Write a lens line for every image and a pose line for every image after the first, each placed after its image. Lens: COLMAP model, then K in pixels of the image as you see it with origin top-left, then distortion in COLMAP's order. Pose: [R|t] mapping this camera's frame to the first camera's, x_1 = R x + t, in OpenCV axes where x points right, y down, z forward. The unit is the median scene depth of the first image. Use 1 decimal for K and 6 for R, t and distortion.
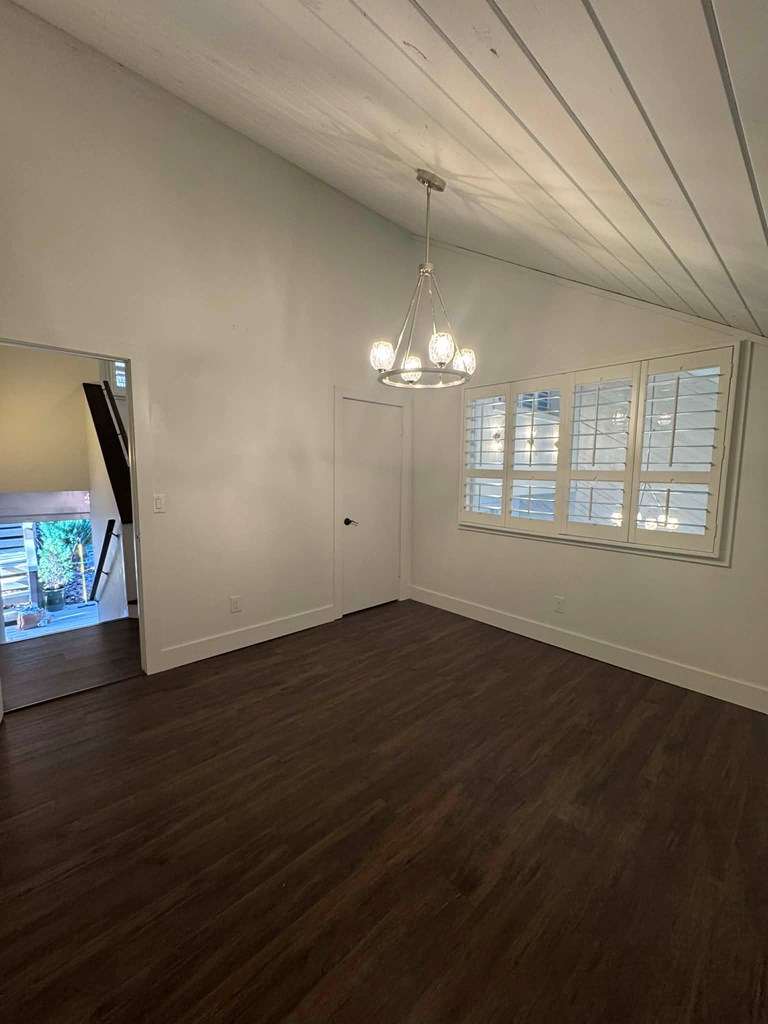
lens RADIAL K [[409.7, 0, 378.5], [0, 409.7, 506.8], [0, 0, 1]] dist [-0.002647, 0.000687]
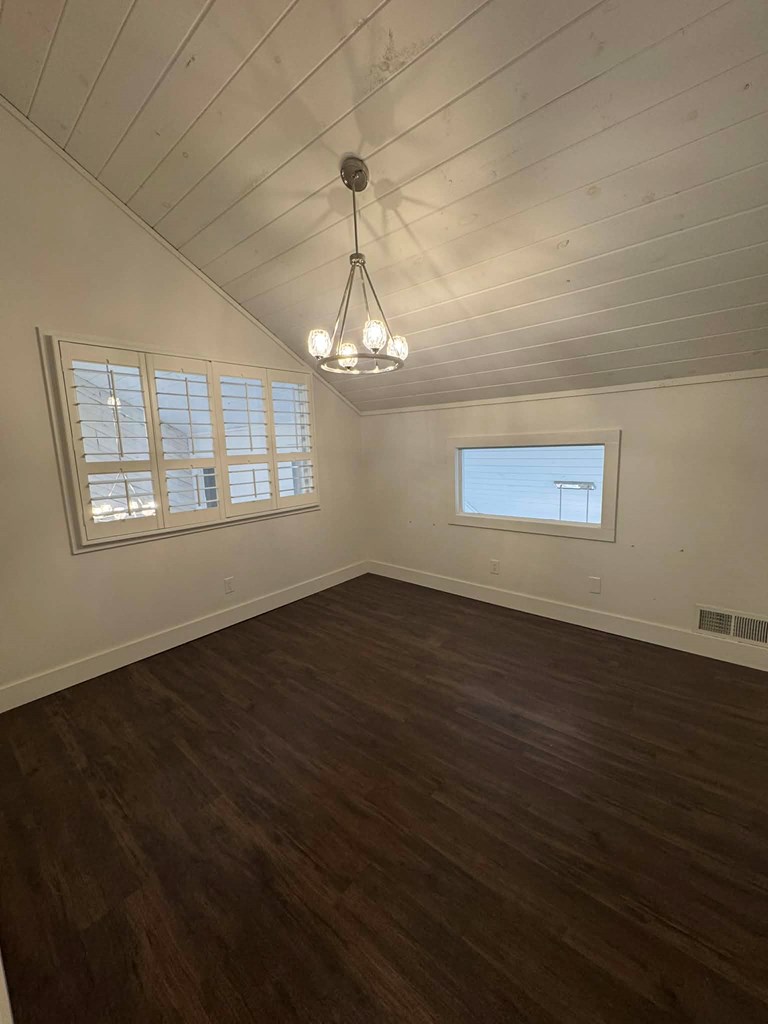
lens RADIAL K [[409.7, 0, 387.4], [0, 409.7, 514.8], [0, 0, 1]] dist [-0.002647, 0.000687]
pose [[-0.126139, -0.161188, 0.978829, -0.842500], [0.137300, 0.974378, 0.178149, -0.094830], [-0.982465, 0.156865, -0.100776, 0.947260]]
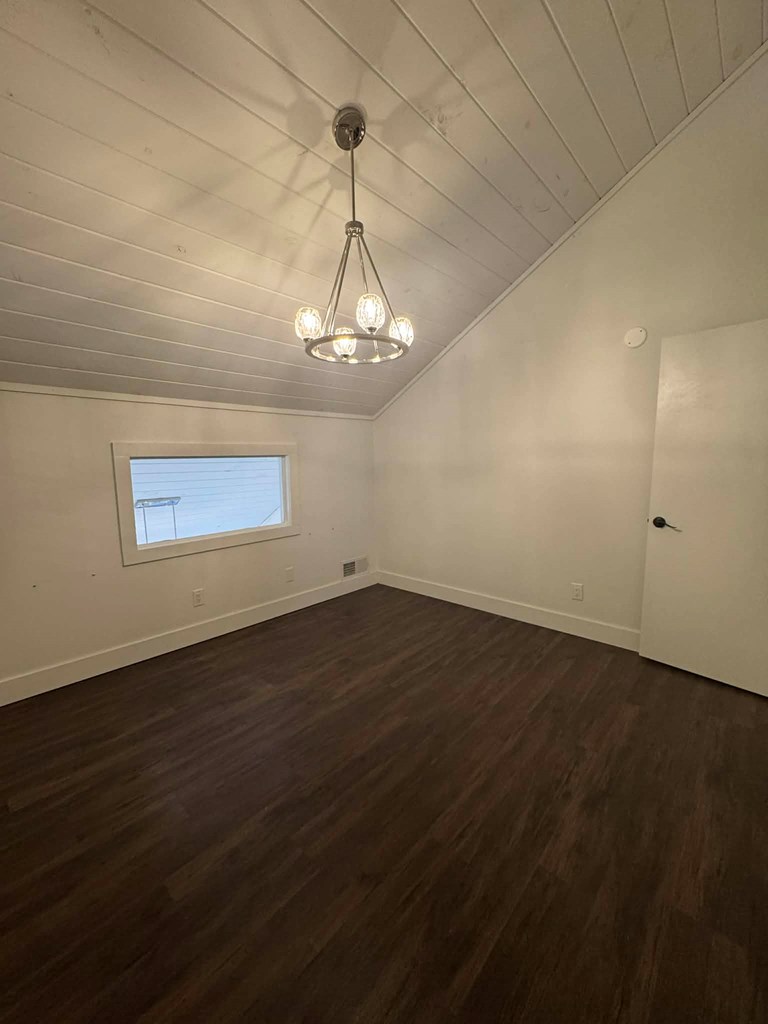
lens RADIAL K [[409.7, 0, 382.4], [0, 409.7, 514.5], [0, 0, 1]] dist [-0.002647, 0.000687]
pose [[-0.995658, 0.020400, -0.090819, 0.121356], [-0.002413, 0.969705, 0.244269, -0.152651], [0.093051, 0.243427, -0.965445, 1.685376]]
